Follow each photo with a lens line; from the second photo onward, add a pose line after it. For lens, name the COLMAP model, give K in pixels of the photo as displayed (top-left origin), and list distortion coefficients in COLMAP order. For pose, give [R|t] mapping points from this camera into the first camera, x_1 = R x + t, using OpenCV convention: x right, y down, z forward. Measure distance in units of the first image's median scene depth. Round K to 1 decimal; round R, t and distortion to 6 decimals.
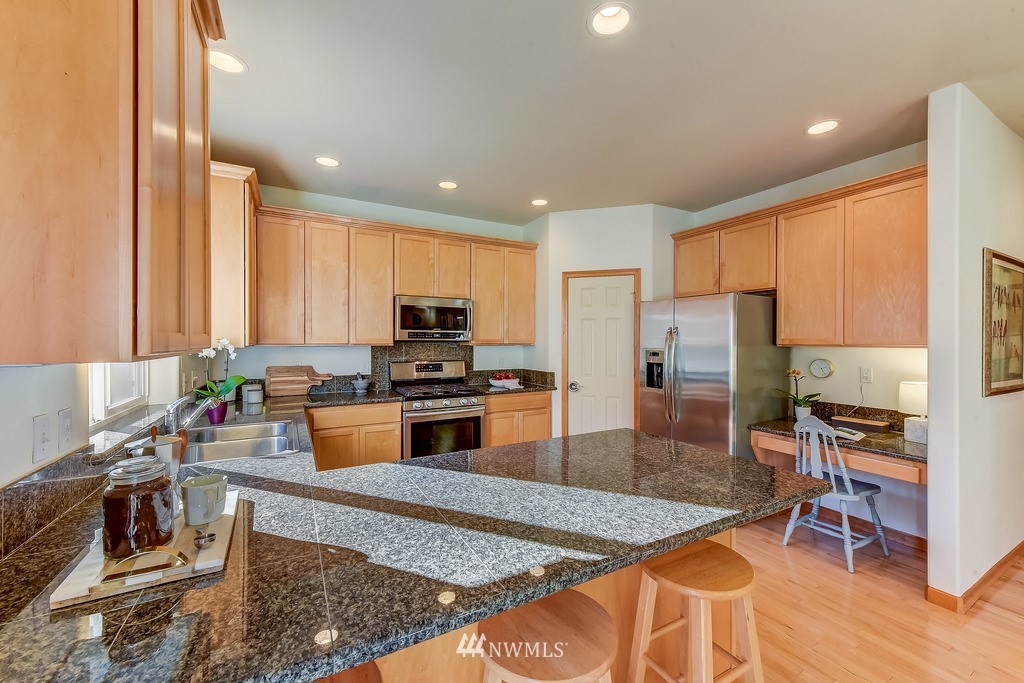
lens RADIAL K [[403.4, 0, 512.0], [0, 403.4, 341.5], [0, 0, 1]] dist [0.000519, -0.000007]
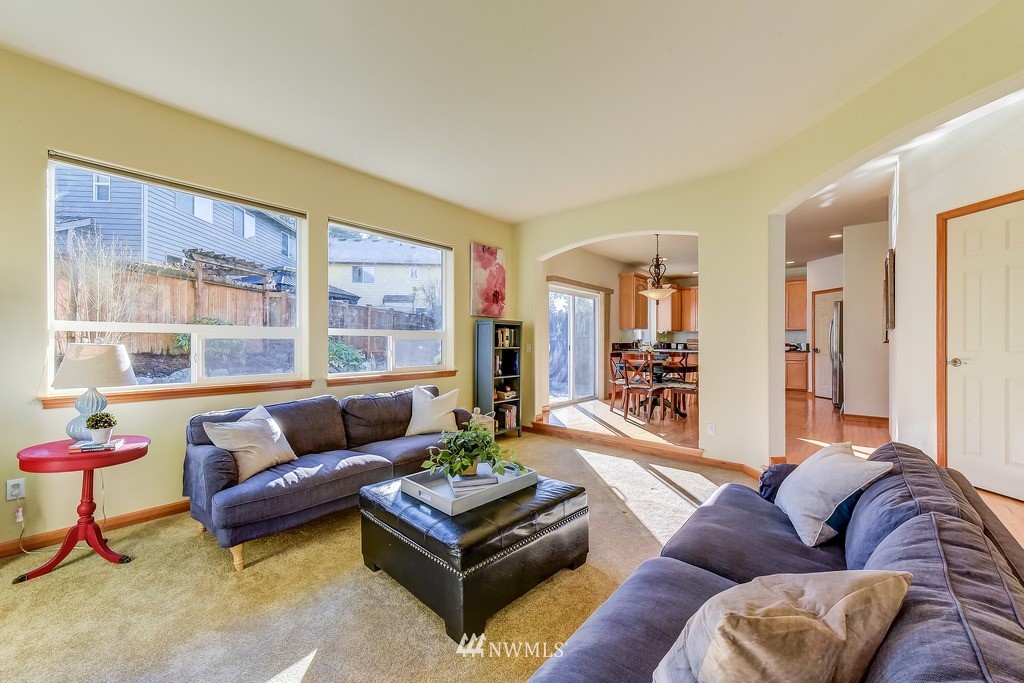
lens RADIAL K [[403.4, 0, 512.0], [0, 403.4, 341.5], [0, 0, 1]] dist [0.000519, -0.000007]
pose [[0.336675, -0.002629, -0.941617, 1.523060], [-0.001222, 0.999994, -0.003229, 0.079461], [0.941620, 0.002238, 0.336670, -1.060837]]
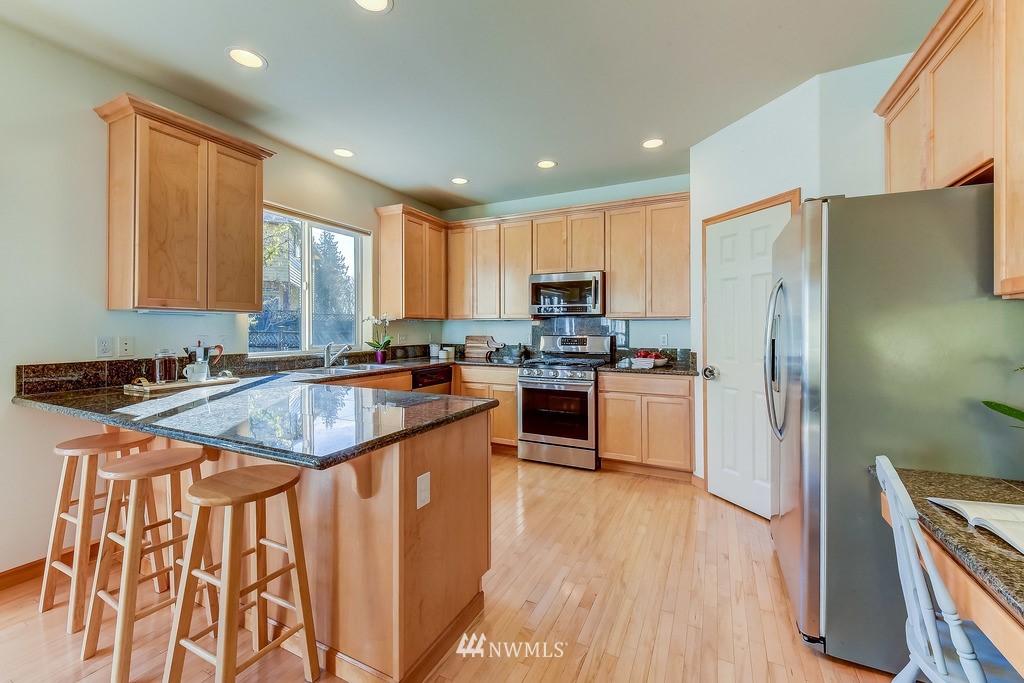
lens RADIAL K [[413.0, 0, 517.7], [0, 413.0, 322.9], [0, 0, 1]] dist [0.001145, -0.000013]
pose [[0.567911, -0.011030, -0.823016, 0.579188], [-0.001971, 0.999889, -0.014761, 0.033057], [0.823087, 0.010005, 0.567827, 0.286938]]
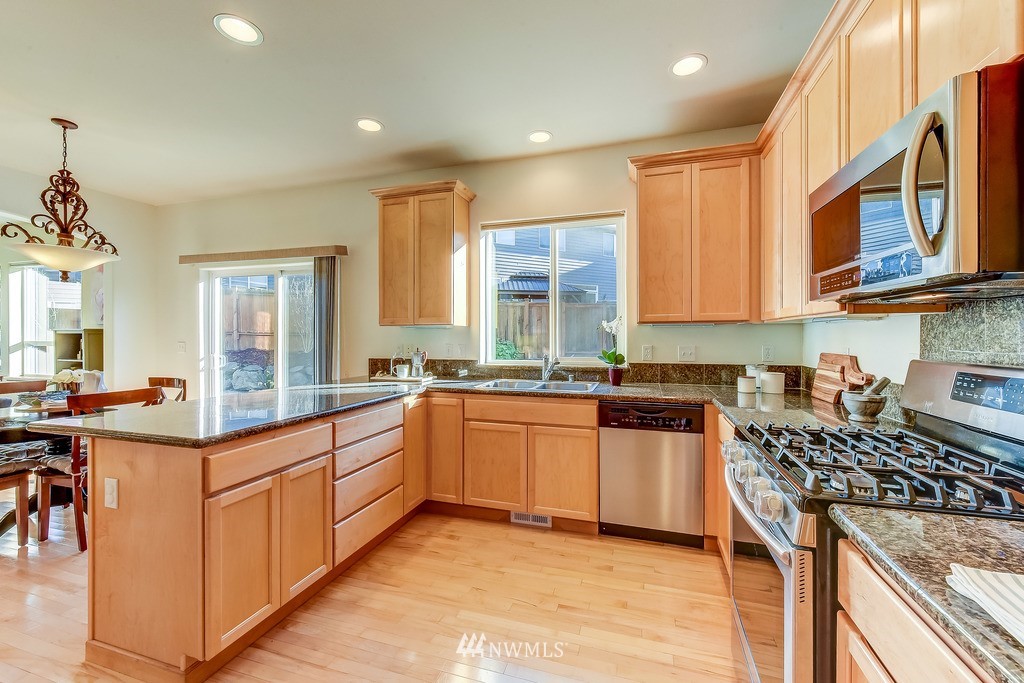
lens RADIAL K [[402.4, 0, 516.6], [0, 402.4, 336.7], [0, 0, 1]] dist [0.001485, 0.000143]
pose [[-0.728899, -0.000467, -0.684621, 0.197846], [-0.000675, 1.000000, 0.000037, 0.030153], [0.684621, 0.000489, -0.728899, 0.981898]]
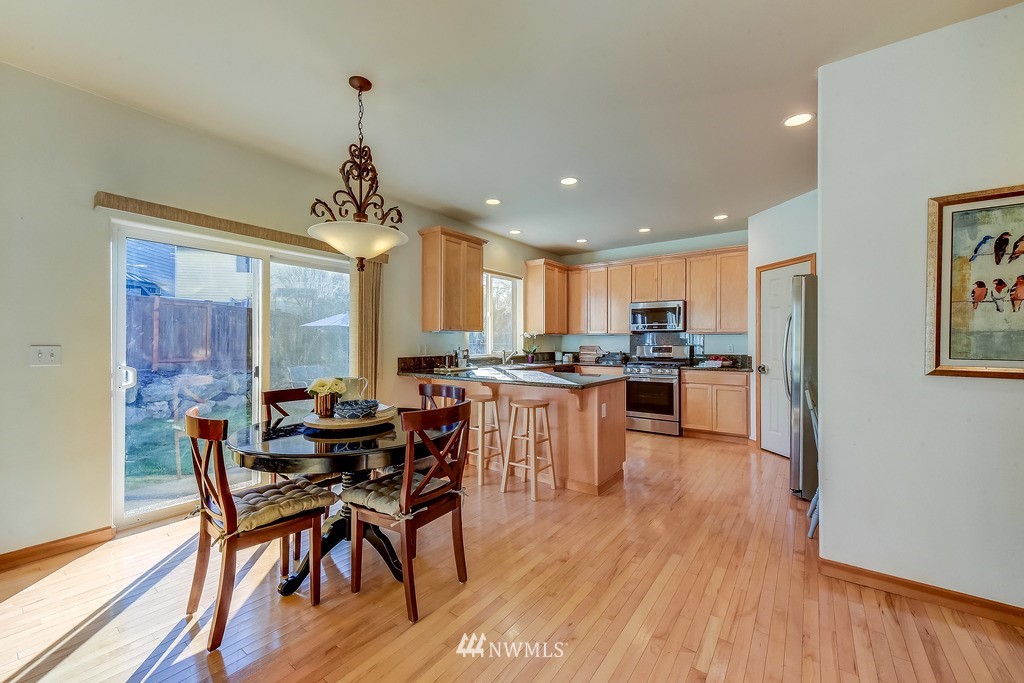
lens RADIAL K [[403.4, 0, 512.0], [0, 403.4, 341.5], [0, 0, 1]] dist [0.000519, -0.000007]
pose [[0.401236, -0.000816, -0.915974, 0.910169], [-0.002588, 0.999995, -0.002024, 0.039501], [0.915971, 0.003182, 0.401232, -0.078656]]
